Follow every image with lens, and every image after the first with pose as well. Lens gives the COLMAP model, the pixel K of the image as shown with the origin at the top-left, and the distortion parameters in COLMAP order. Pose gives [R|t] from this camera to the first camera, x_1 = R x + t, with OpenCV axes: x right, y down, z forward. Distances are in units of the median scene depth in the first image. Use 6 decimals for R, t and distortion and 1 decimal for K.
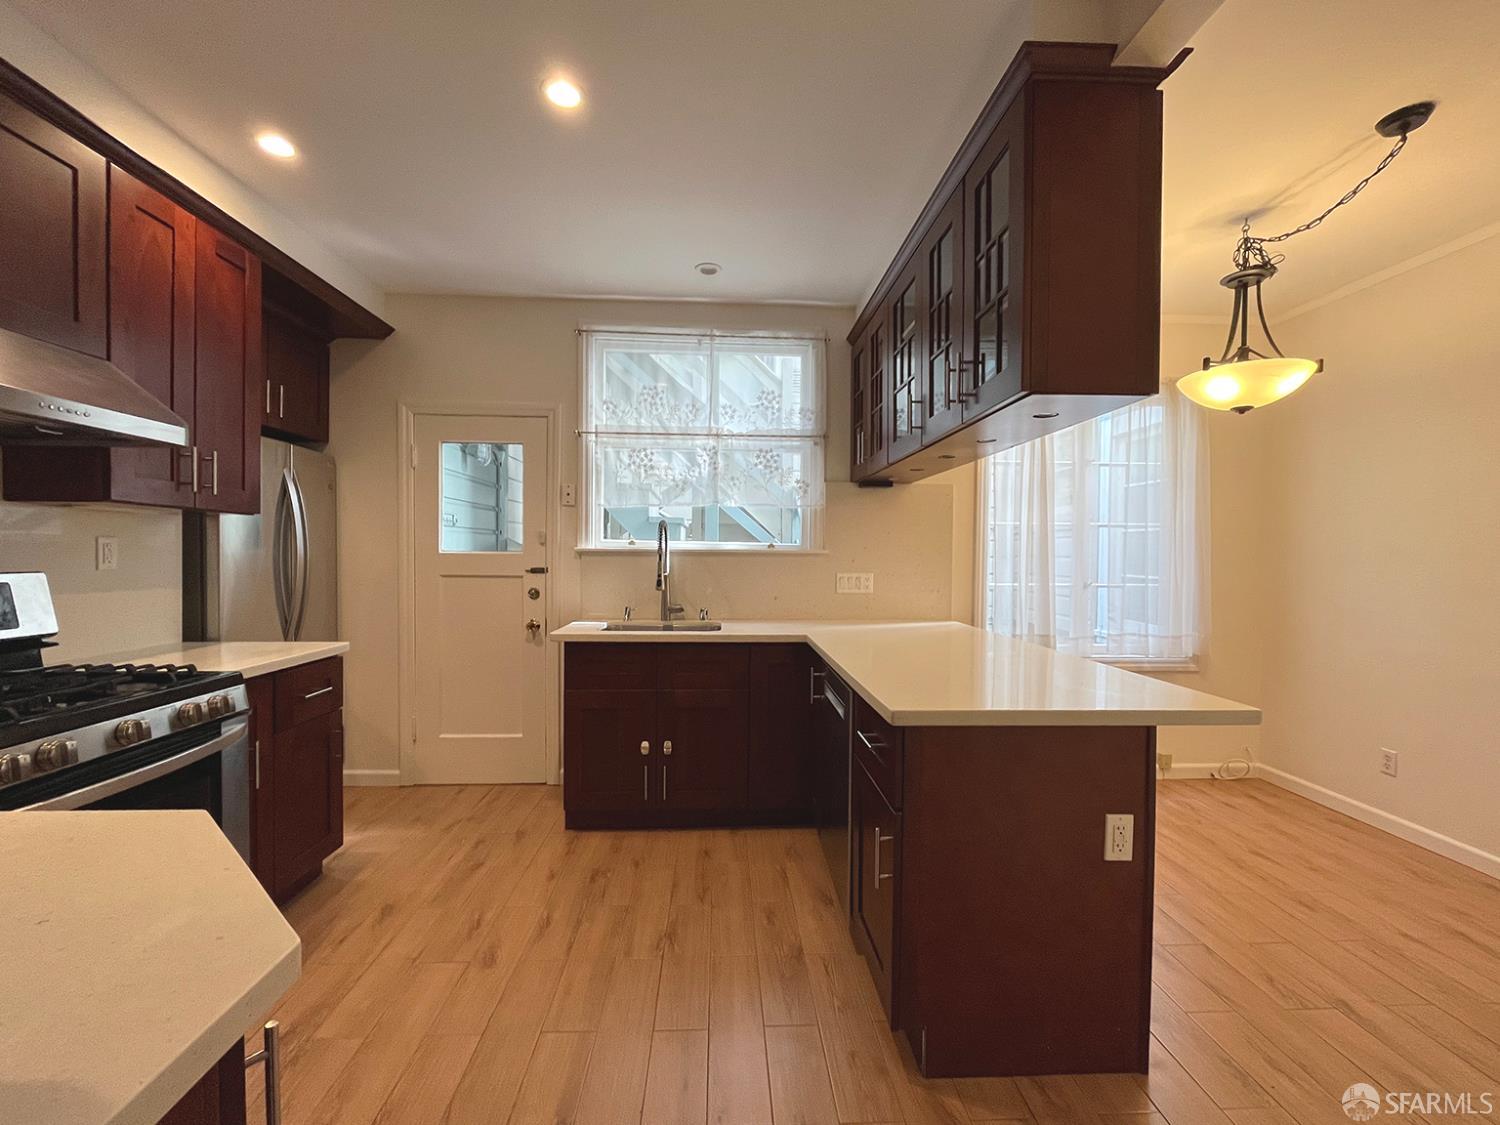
lens RADIAL K [[612.8, 0, 750.0], [0, 612.8, 562.5], [0, 0, 1]] dist [-0.002213, -0.000166]
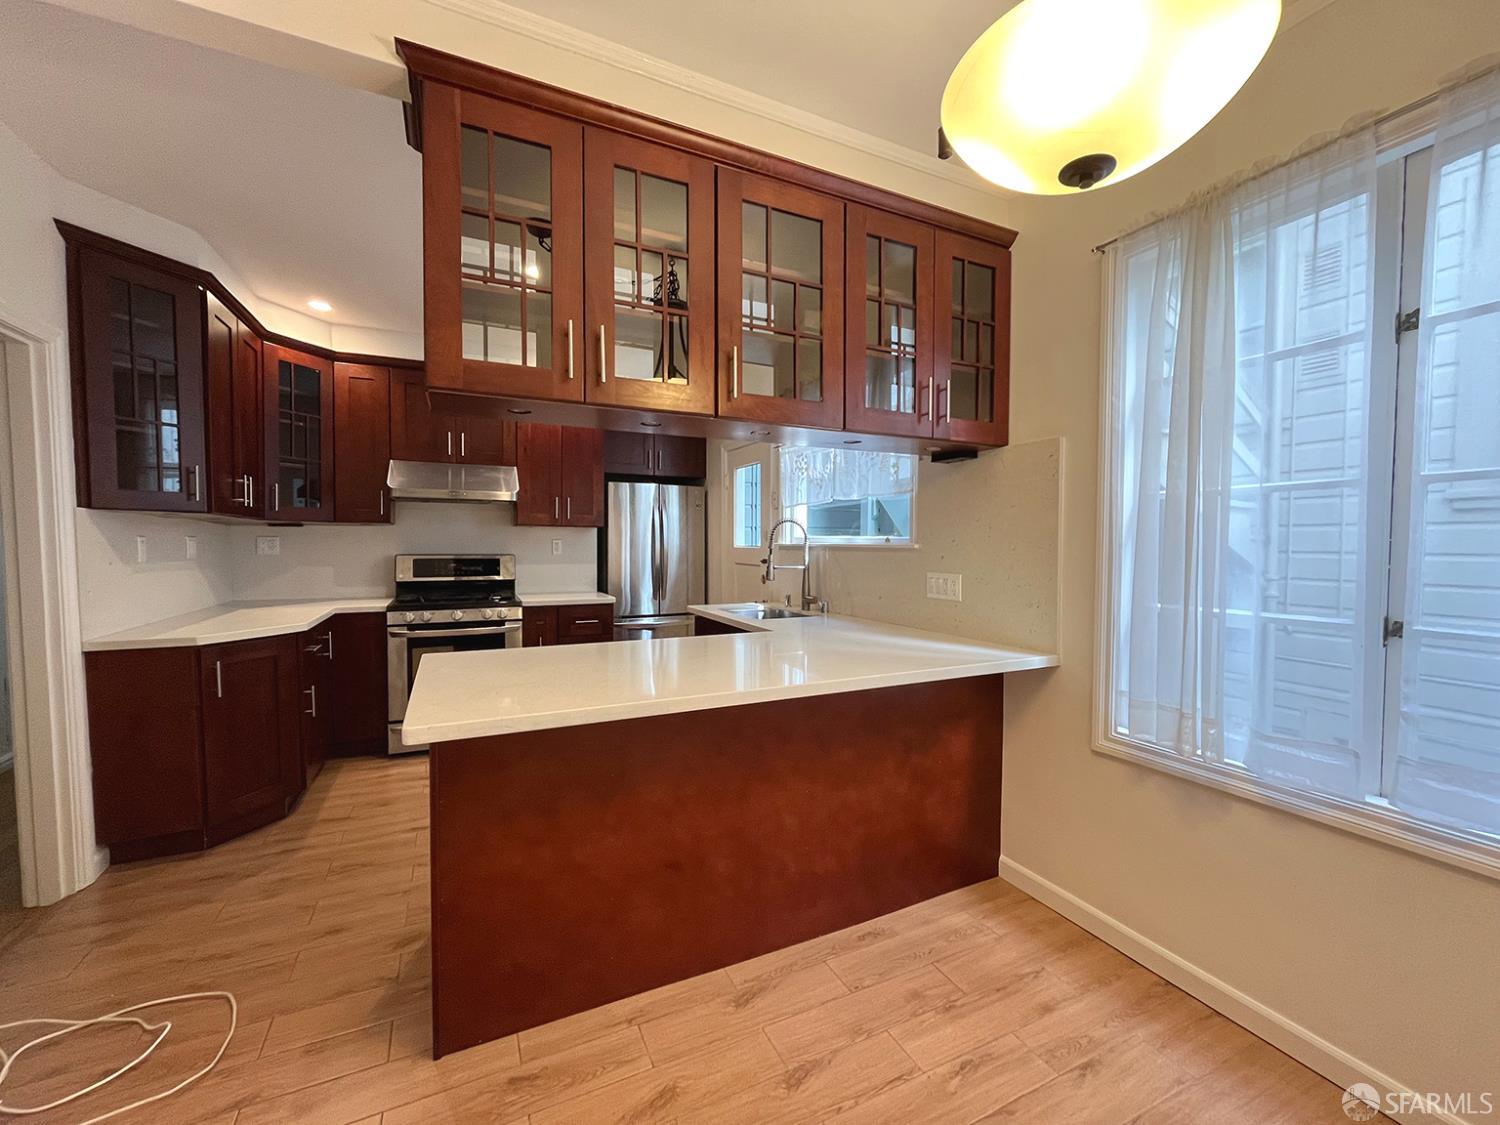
lens RADIAL K [[612.8, 0, 750.0], [0, 612.8, 562.5], [0, 0, 1]] dist [-0.002213, -0.000166]
pose [[0.397712, 0.022653, -0.917230, 0.807115], [-0.019938, 0.999672, 0.016044, -0.004683], [0.917293, 0.011907, 0.398034, 0.470909]]
